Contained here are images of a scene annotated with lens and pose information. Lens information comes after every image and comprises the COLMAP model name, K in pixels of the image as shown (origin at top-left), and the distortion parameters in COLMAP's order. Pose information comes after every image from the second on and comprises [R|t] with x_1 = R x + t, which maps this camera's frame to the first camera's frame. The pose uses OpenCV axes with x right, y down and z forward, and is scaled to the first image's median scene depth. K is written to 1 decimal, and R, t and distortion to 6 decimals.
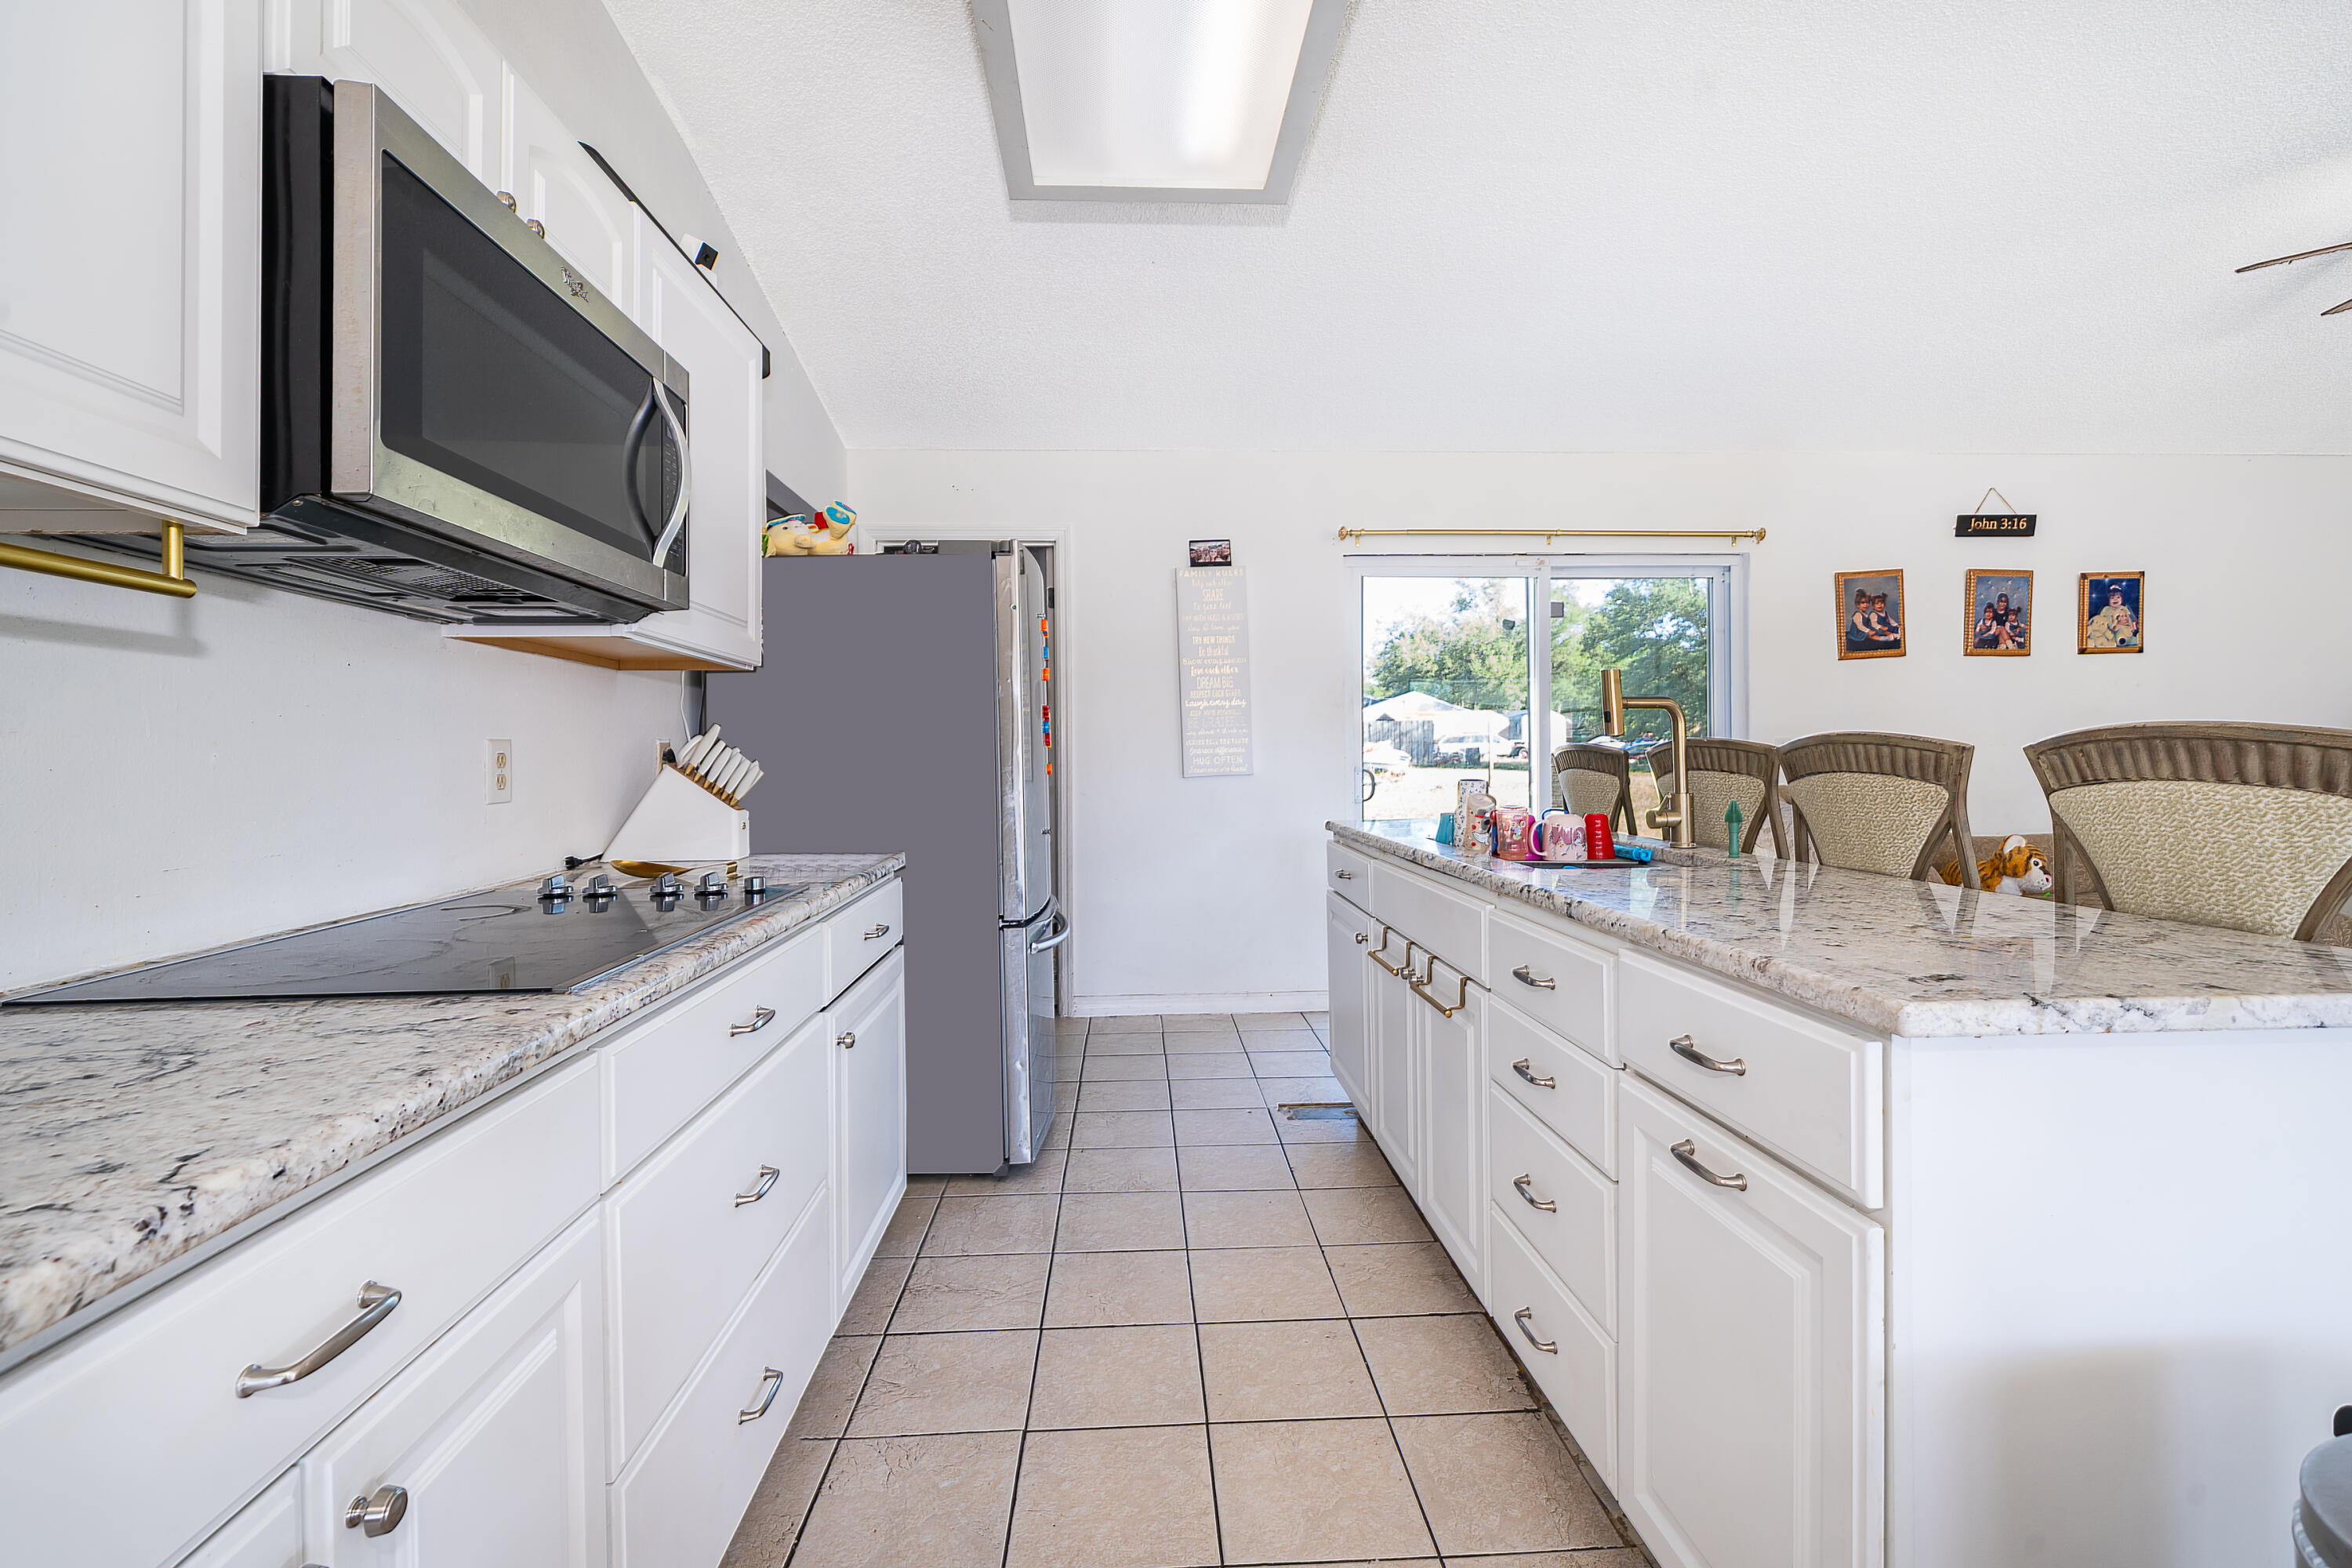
lens RADIAL K [[1043.5, 0, 1173.3], [0, 1043.5, 753.7], [0, 0, 1]] dist [0.000816, 0.000055]
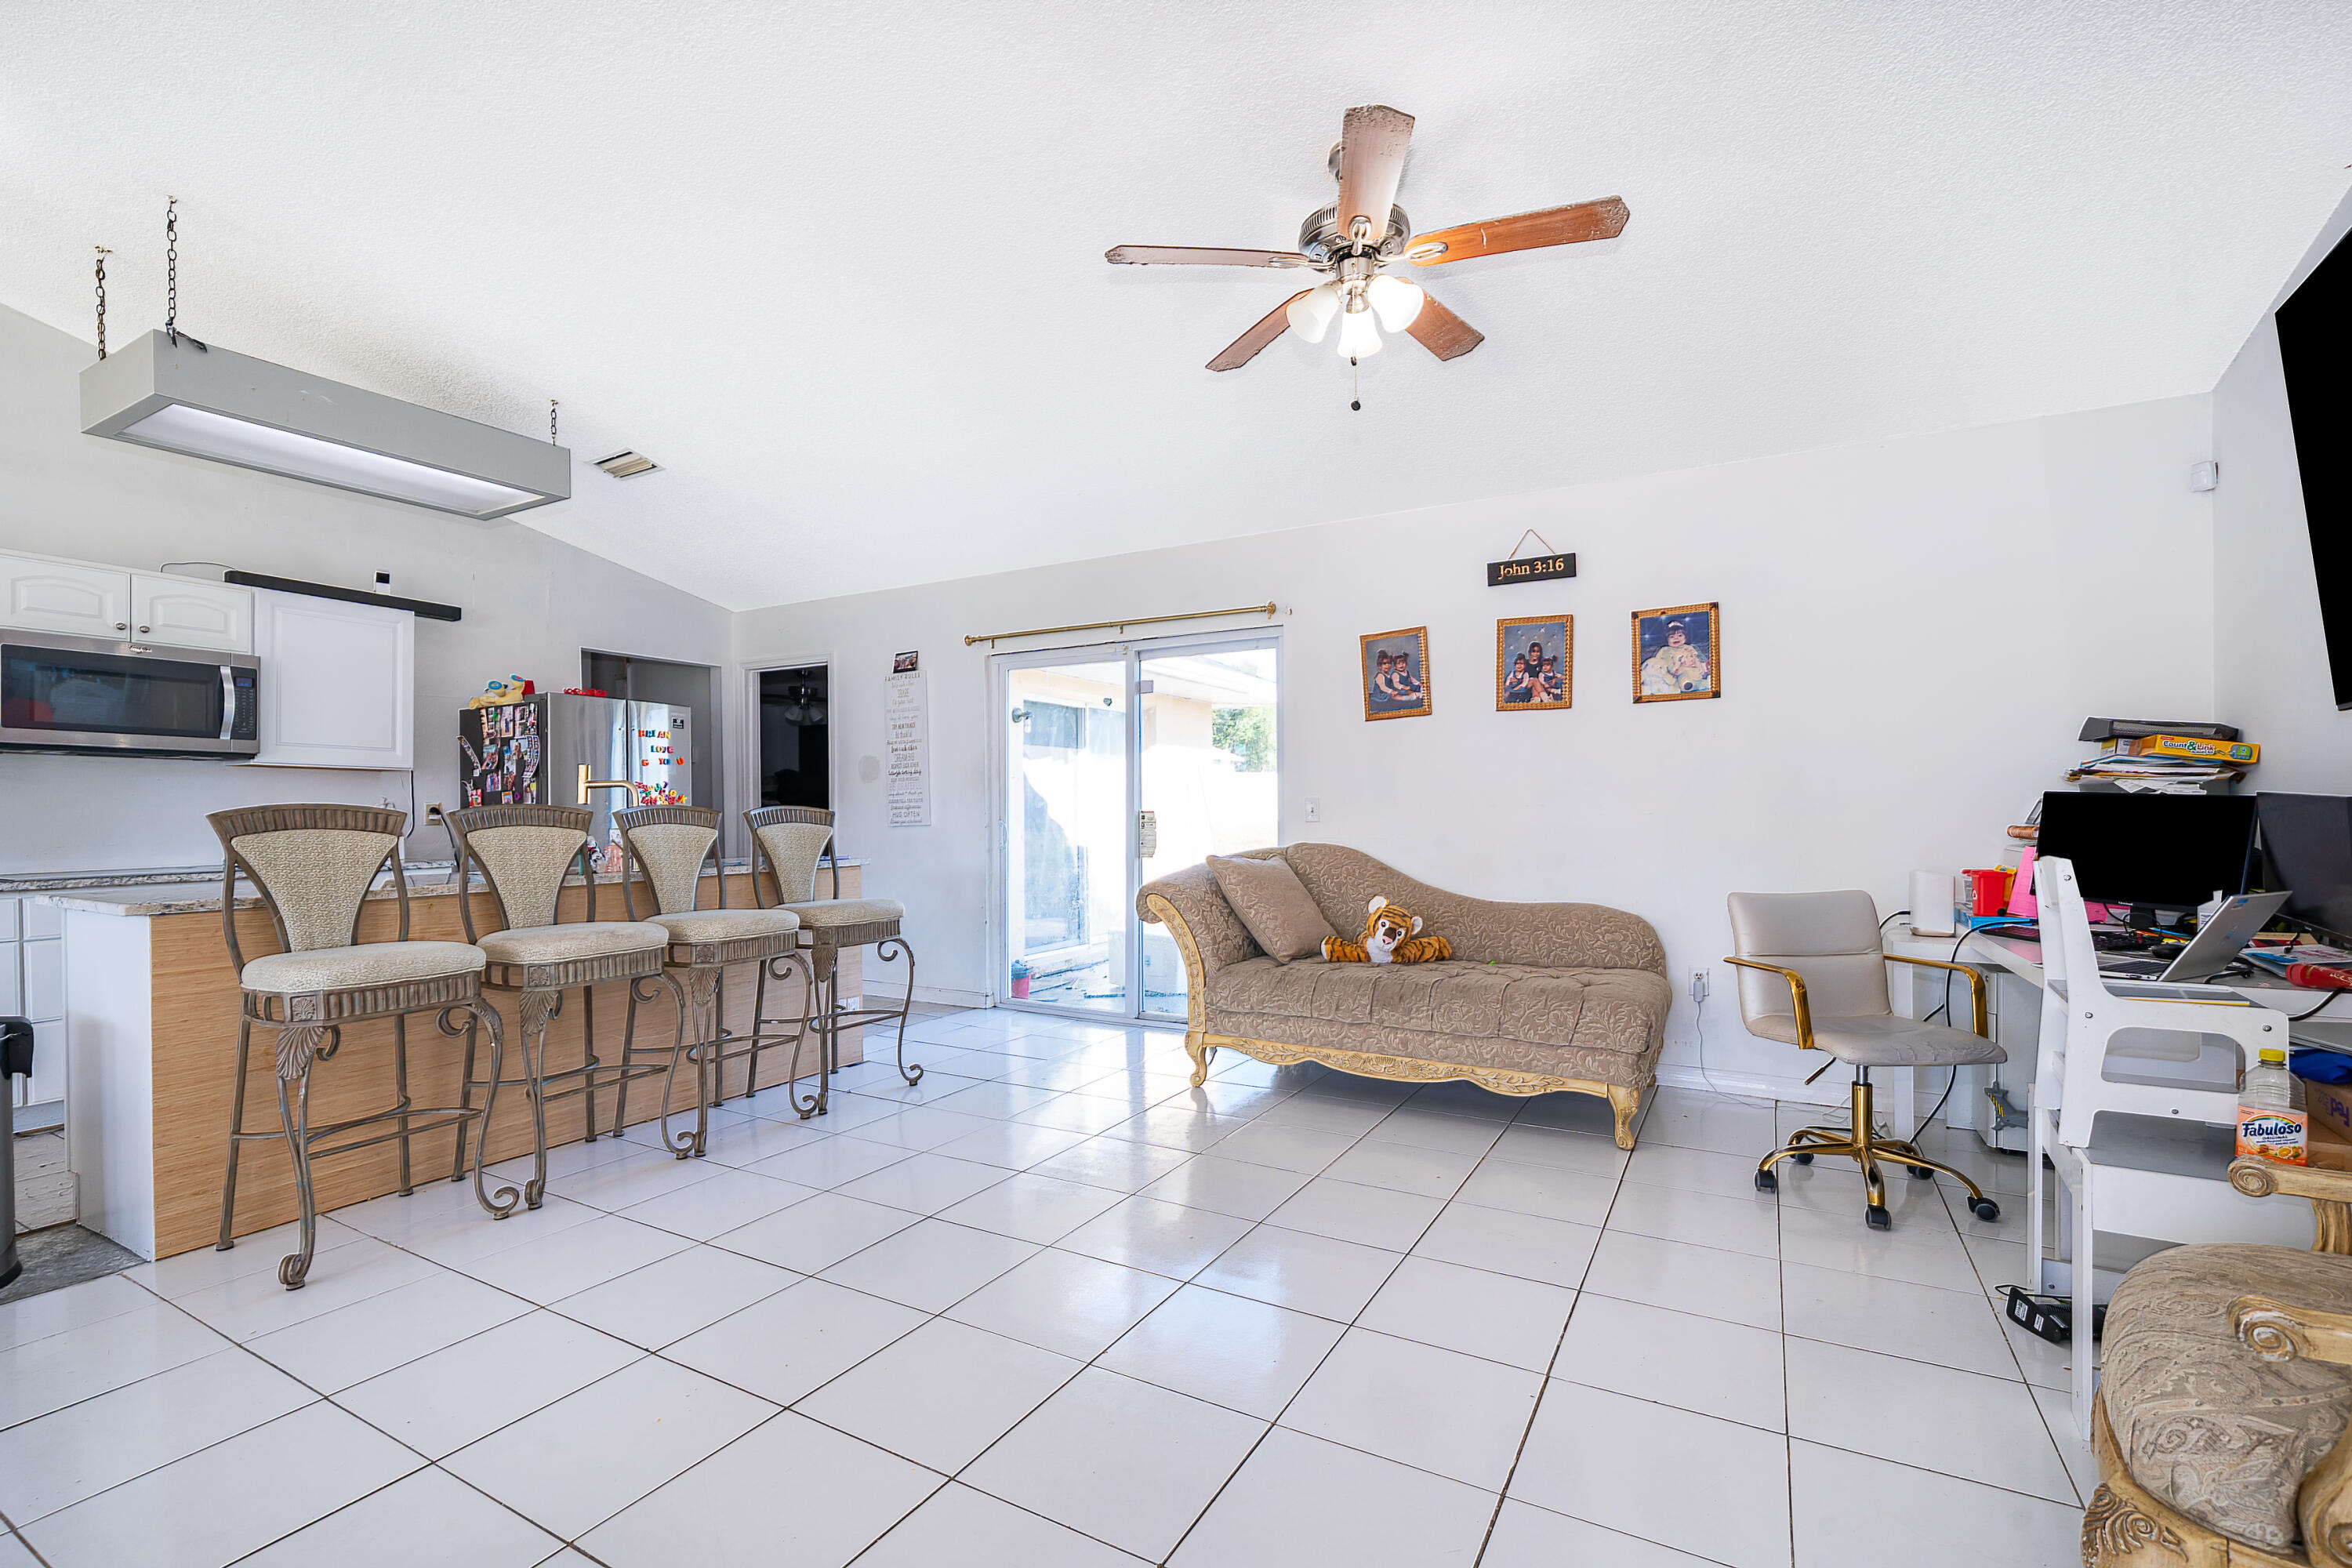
lens RADIAL K [[1033.4, 0, 1176.4], [0, 1033.4, 822.4], [0, 0, 1]] dist [0.001199, 0.000139]
pose [[0.845435, 0.011749, -0.533949, 1.015810], [-0.002364, 0.999831, 0.018257, -0.009357], [0.534073, -0.014173, 0.845319, 0.048323]]
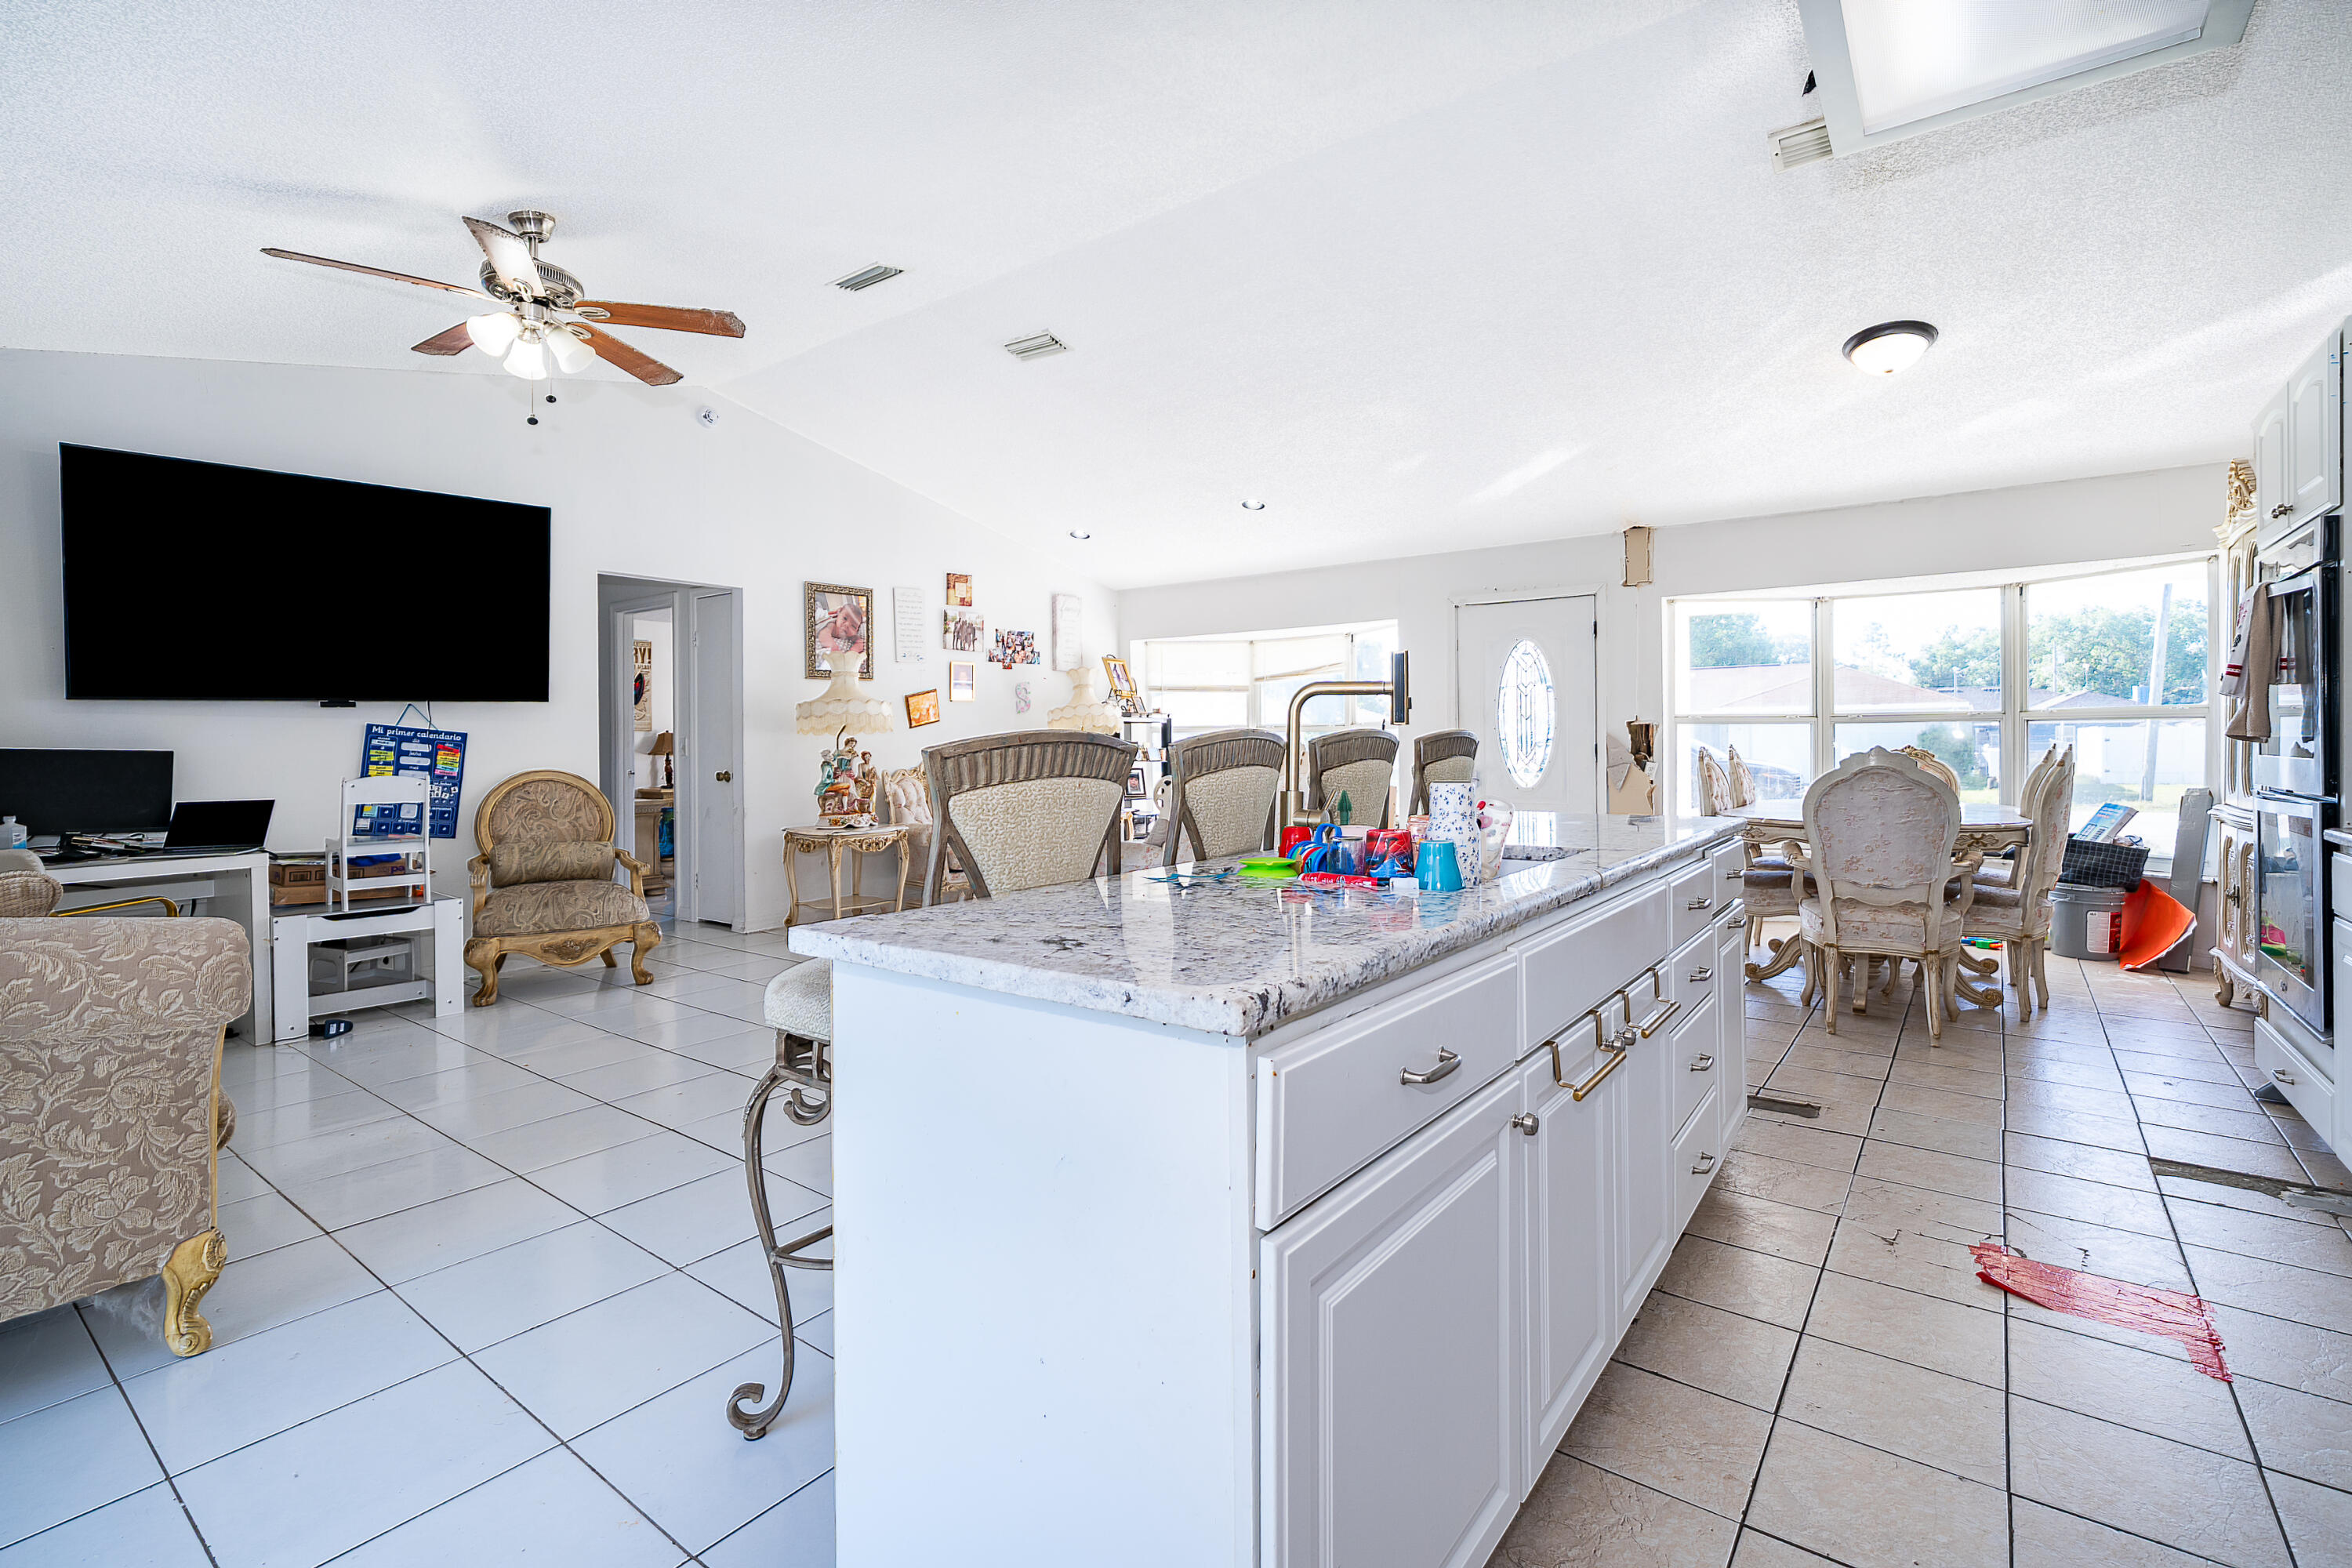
lens RADIAL K [[1063.2, 0, 1175.7], [0, 1063.2, 744.4], [0, 0, 1]] dist [0.001642, 0.000177]
pose [[-0.766386, 0.015937, 0.642183, -0.008646], [0.016415, 0.999852, -0.005223, -0.000799], [-0.642171, 0.006539, -0.766534, 0.868823]]
